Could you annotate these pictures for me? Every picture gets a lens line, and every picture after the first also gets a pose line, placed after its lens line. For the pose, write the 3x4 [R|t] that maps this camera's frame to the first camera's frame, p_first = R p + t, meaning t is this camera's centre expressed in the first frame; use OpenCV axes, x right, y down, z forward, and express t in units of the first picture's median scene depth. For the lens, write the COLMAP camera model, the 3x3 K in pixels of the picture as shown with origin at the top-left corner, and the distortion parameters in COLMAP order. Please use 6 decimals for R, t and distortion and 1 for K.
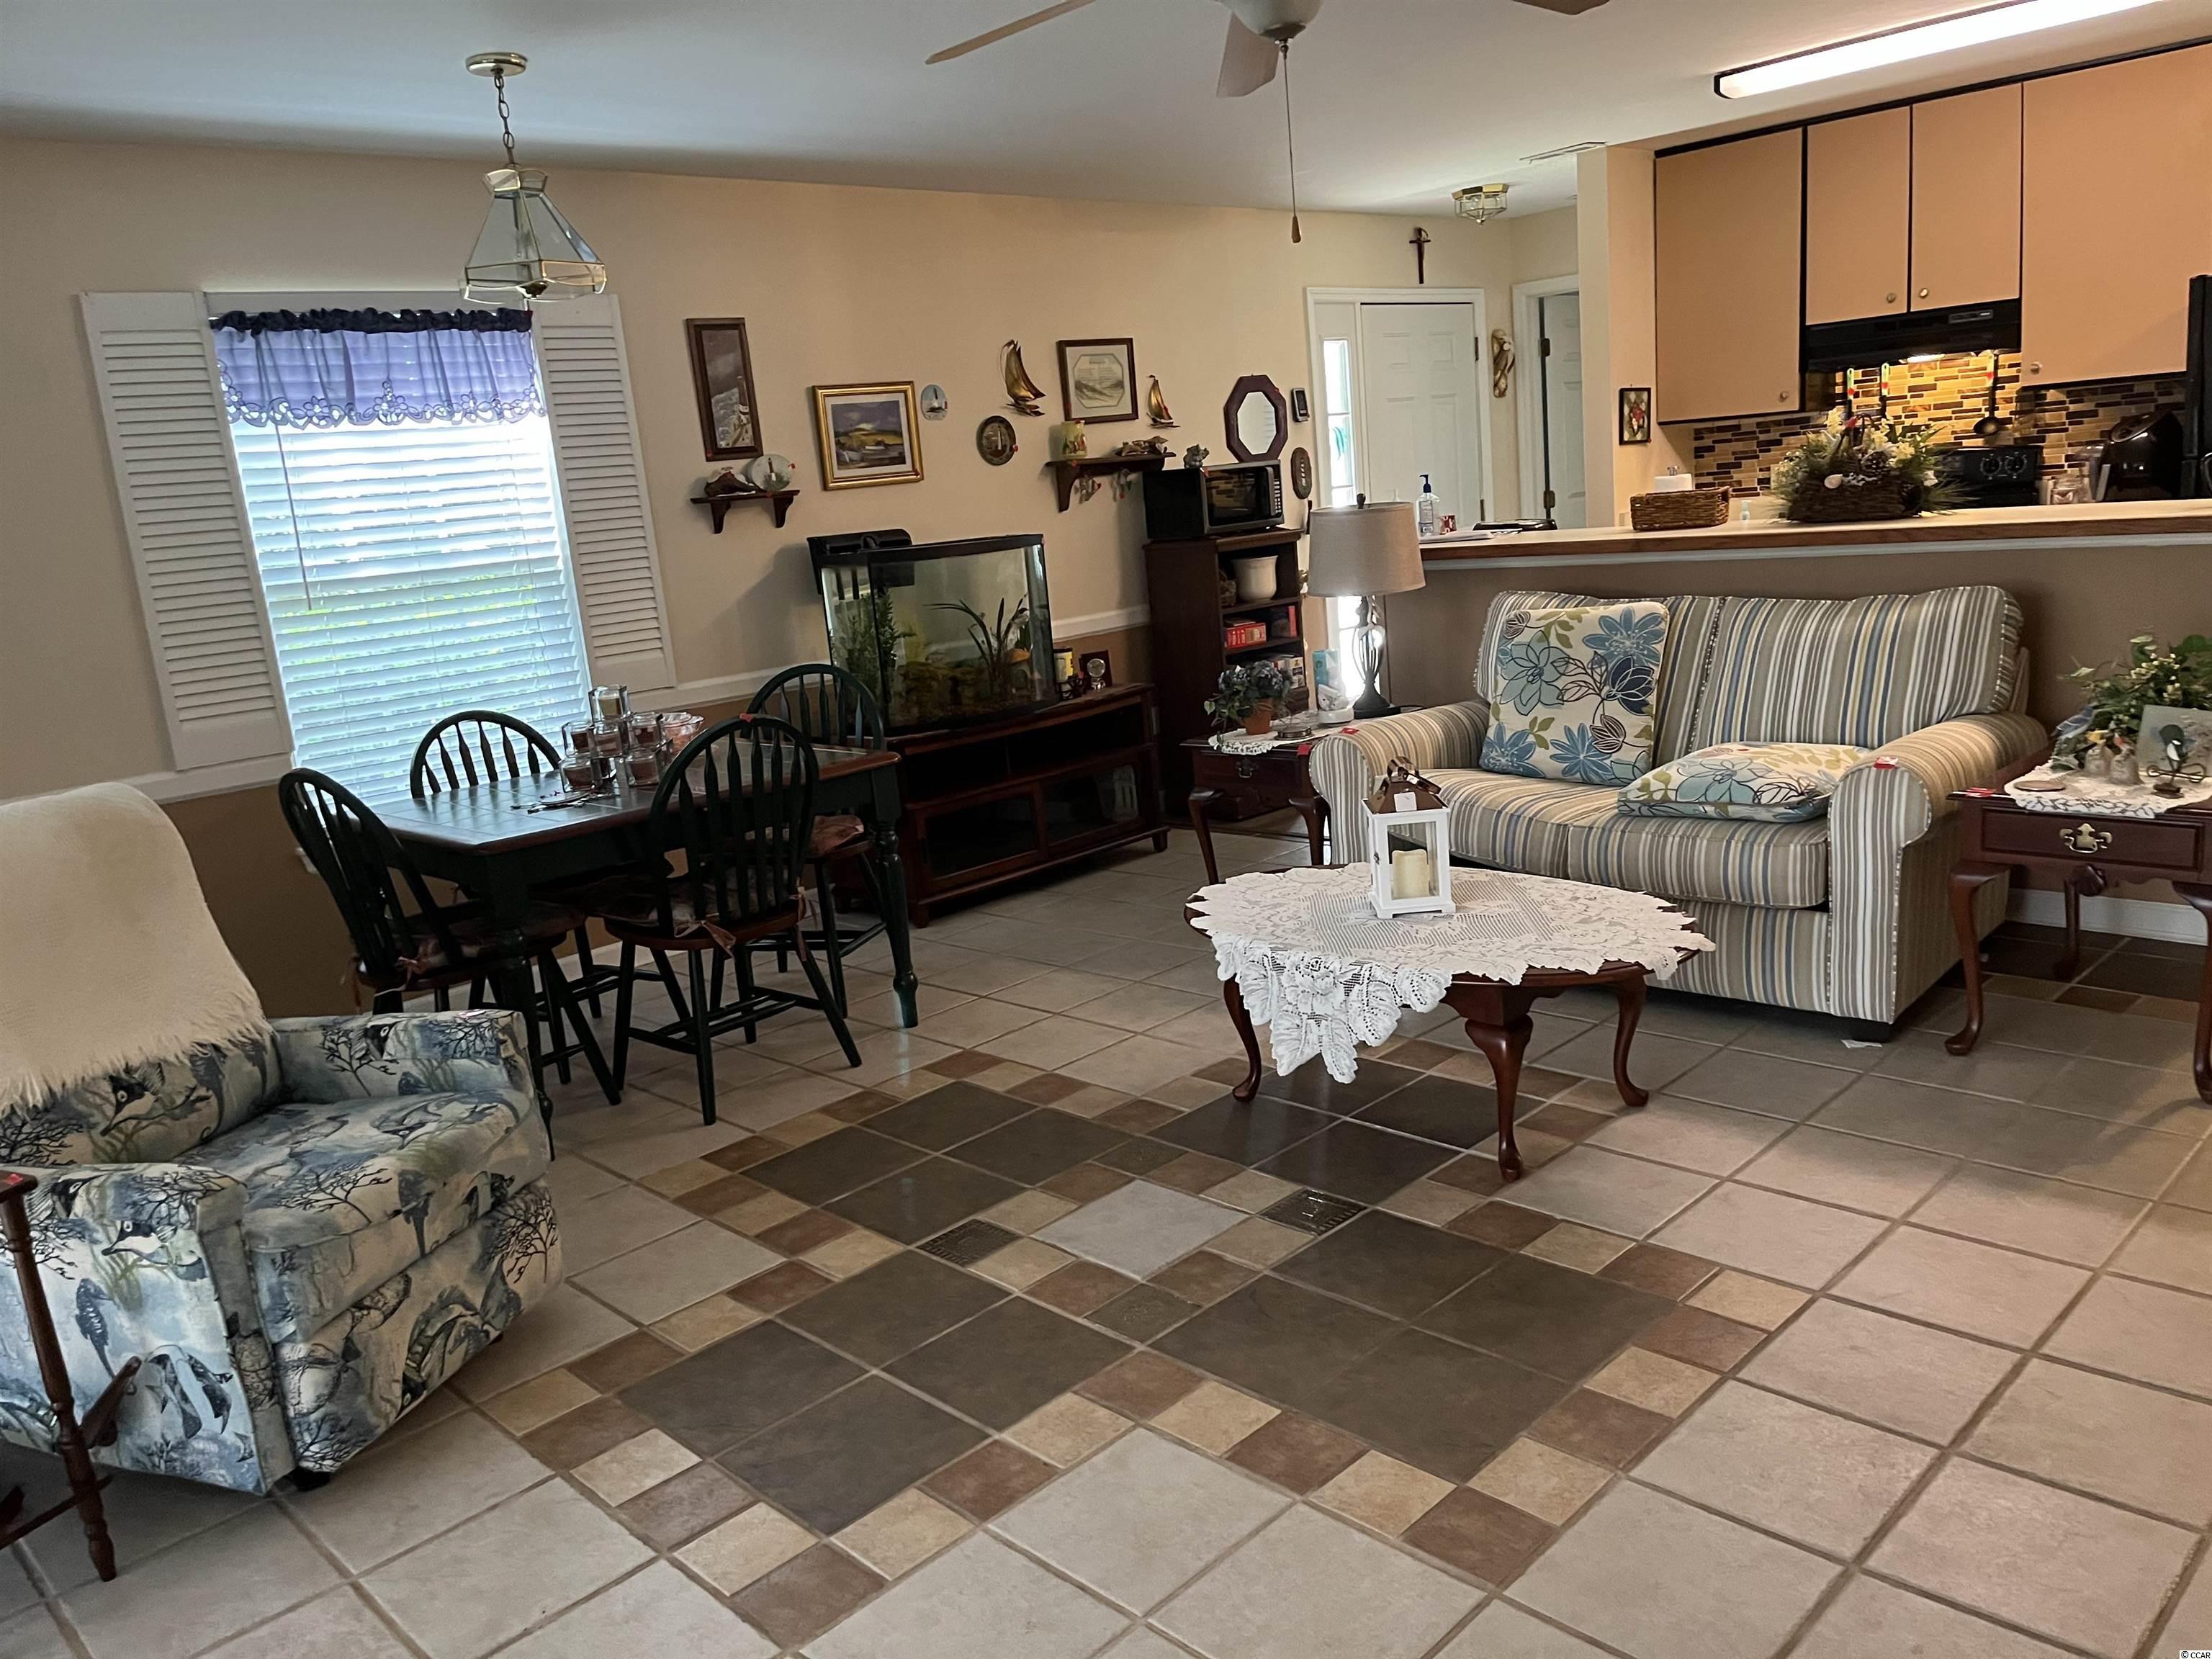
lens RADIAL K [[1685.8, 0, 1106.0], [0, 1685.8, 829.5], [0, 0, 1]] dist [0.063123, -0.072443]
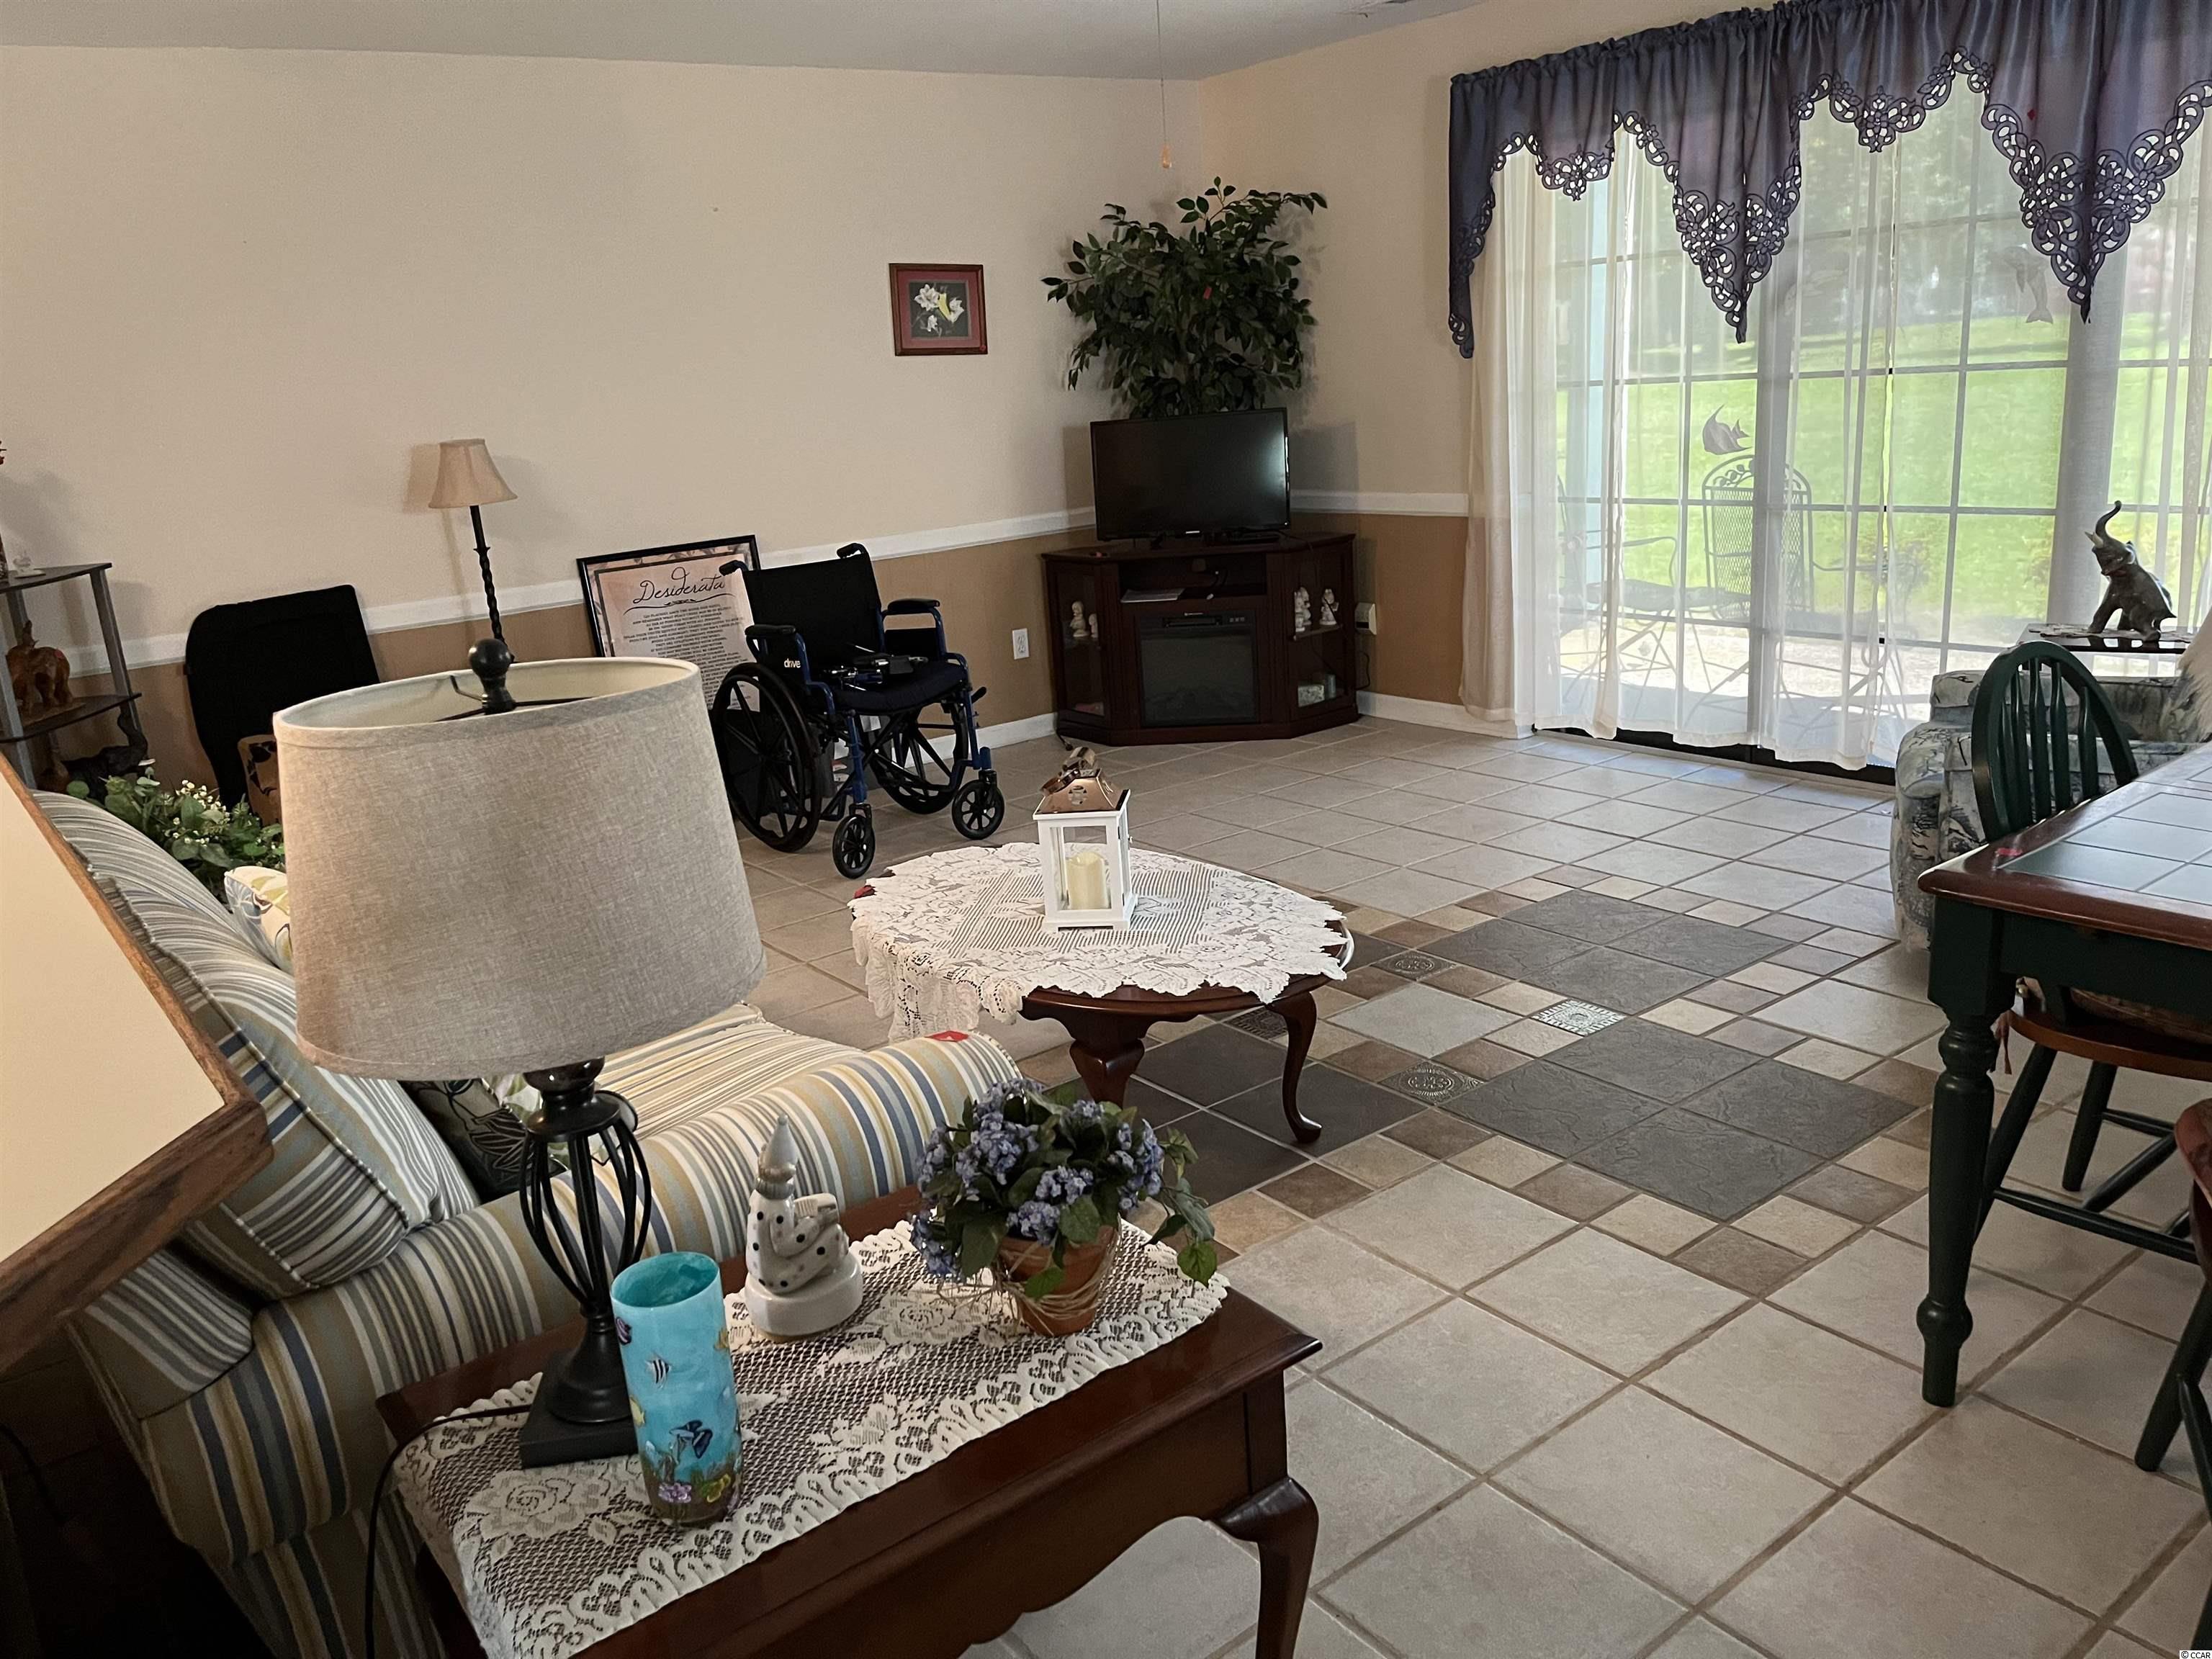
lens RADIAL K [[1675.8, 0, 1106.0], [0, 1675.8, 829.5], [0, 0, 1]] dist [0.070535, -0.094201]
pose [[-0.978747, 0.129786, 0.158778, 0.017541], [0.189159, 0.870403, 0.454552, -0.232445], [-0.079207, 0.474925, -0.876454, 1.042533]]
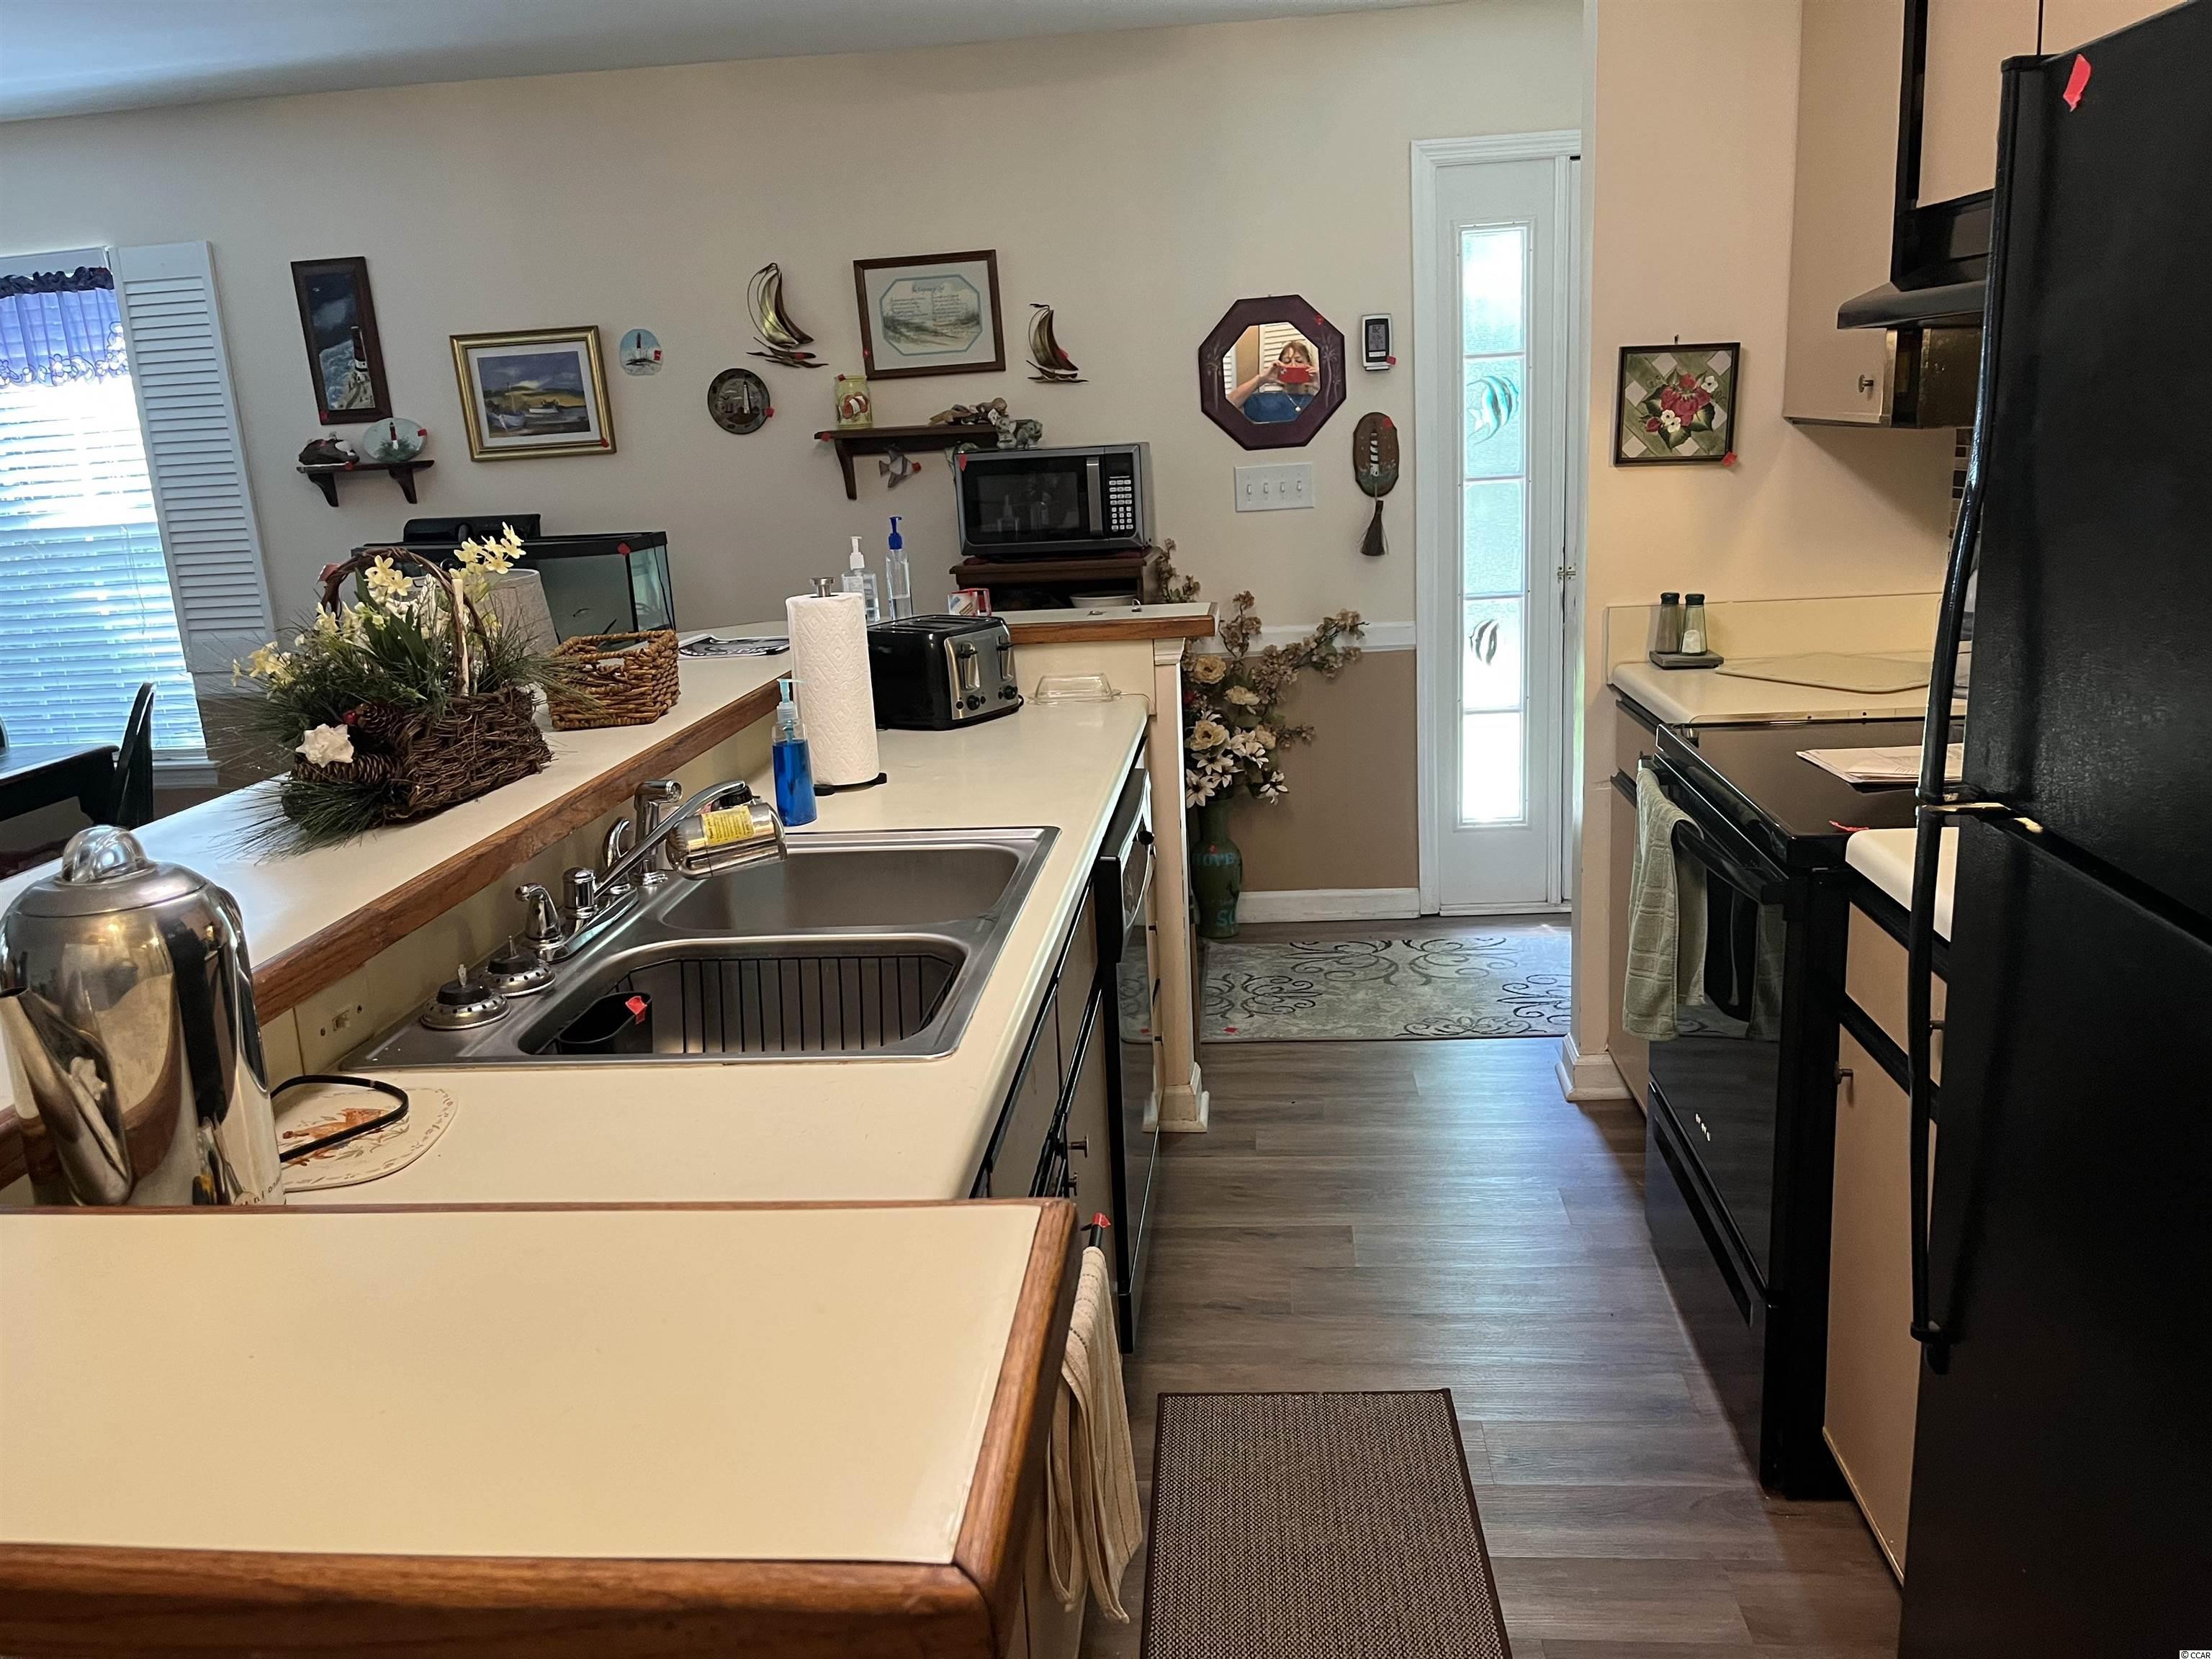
lens RADIAL K [[1675.8, 0, 1106.0], [0, 1675.8, 829.5], [0, 0, 1]] dist [0.070535, -0.094201]
pose [[0.644938, 0.237990, -0.726234, 0.669470], [-0.161203, 0.971259, 0.175129, -0.215498], [0.747040, 0.004124, 0.664766, 0.662671]]
